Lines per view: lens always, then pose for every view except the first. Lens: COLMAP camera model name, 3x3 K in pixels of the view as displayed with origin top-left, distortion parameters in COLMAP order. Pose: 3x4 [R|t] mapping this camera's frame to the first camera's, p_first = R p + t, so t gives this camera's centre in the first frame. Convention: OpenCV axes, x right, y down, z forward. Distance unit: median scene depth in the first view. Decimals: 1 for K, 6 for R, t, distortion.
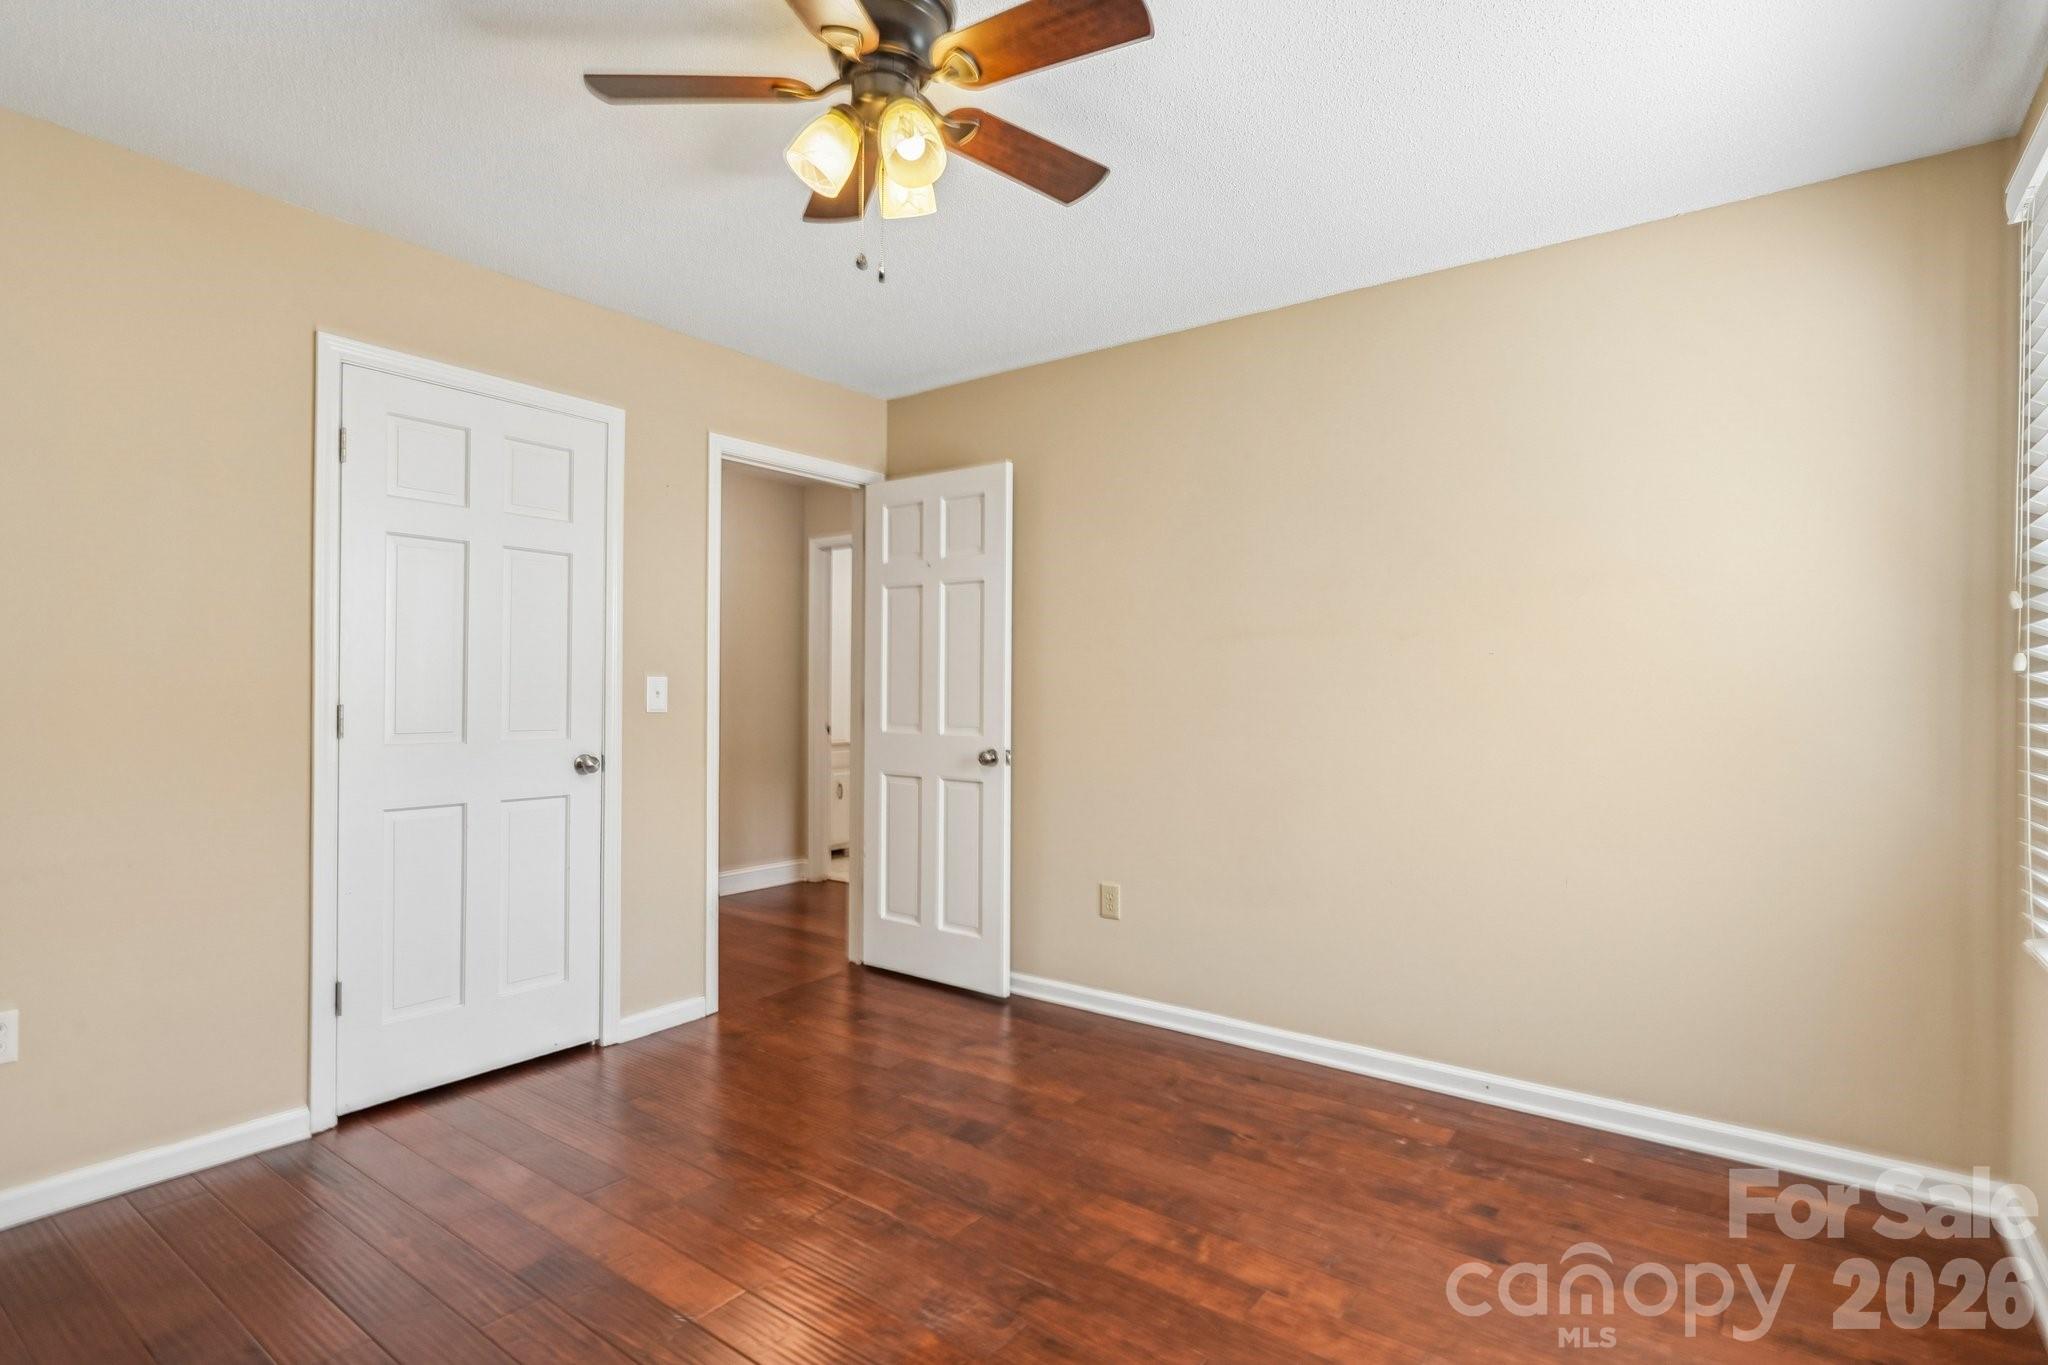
lens RADIAL K [[1005.0, 0, 1021.2], [0, 1005.0, 679.8], [0, 0, 1]] dist [0.001260, 0.002387]
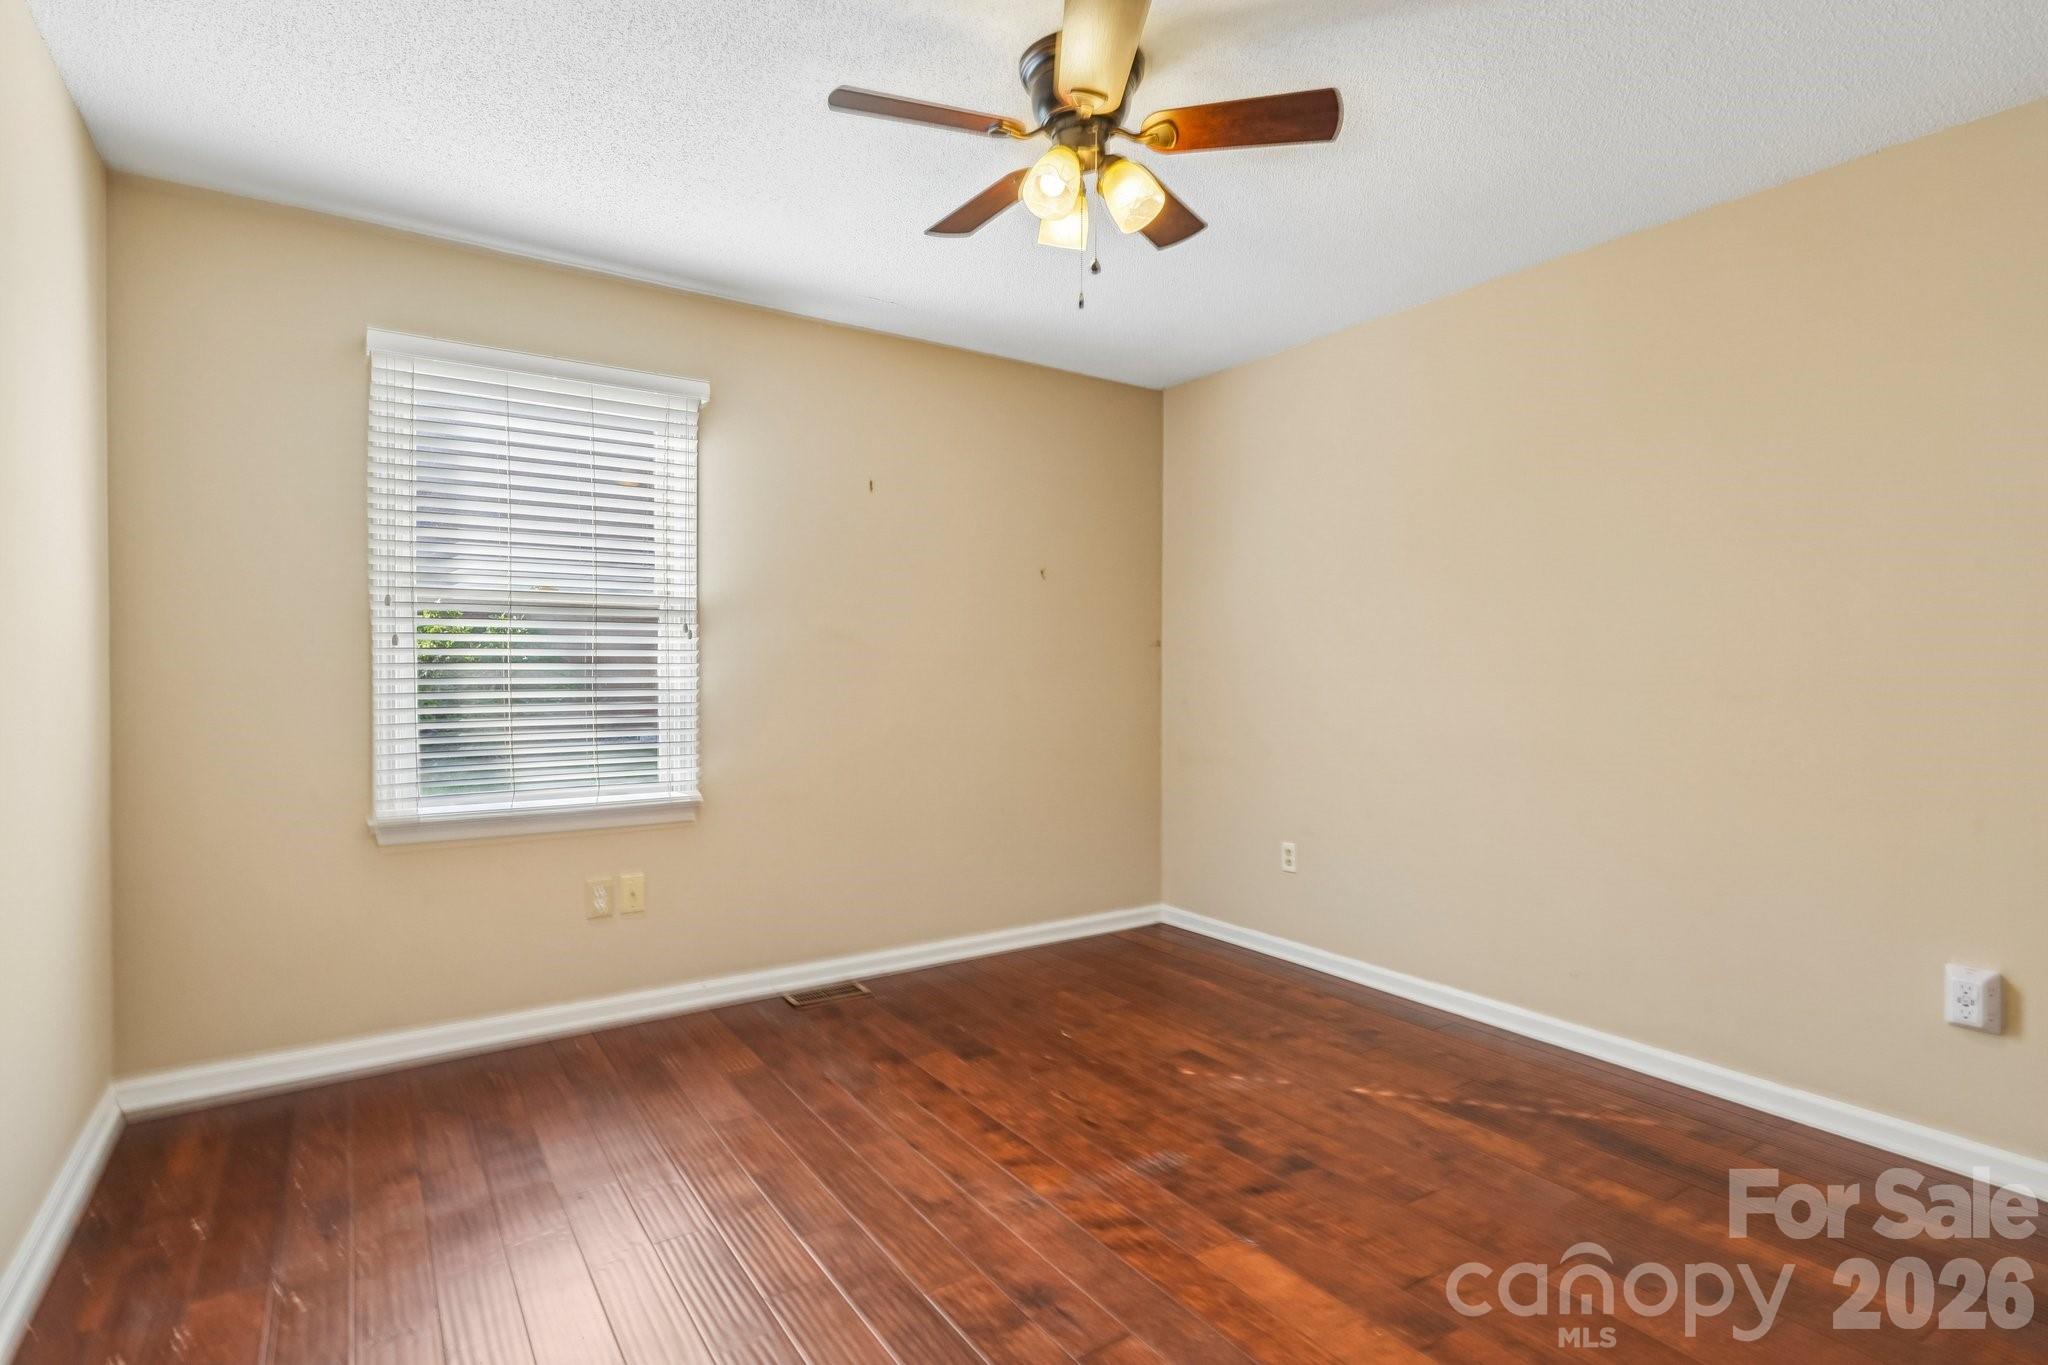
lens RADIAL K [[1005.0, 0, 1021.9], [0, 1005.0, 677.4], [0, 0, 1]] dist [0.001260, 0.002387]
pose [[-0.944607, -0.006490, 0.328139, -0.430277], [-0.008590, 0.999951, -0.004950, 0.027977], [-0.328091, -0.007494, -0.944616, 1.977631]]
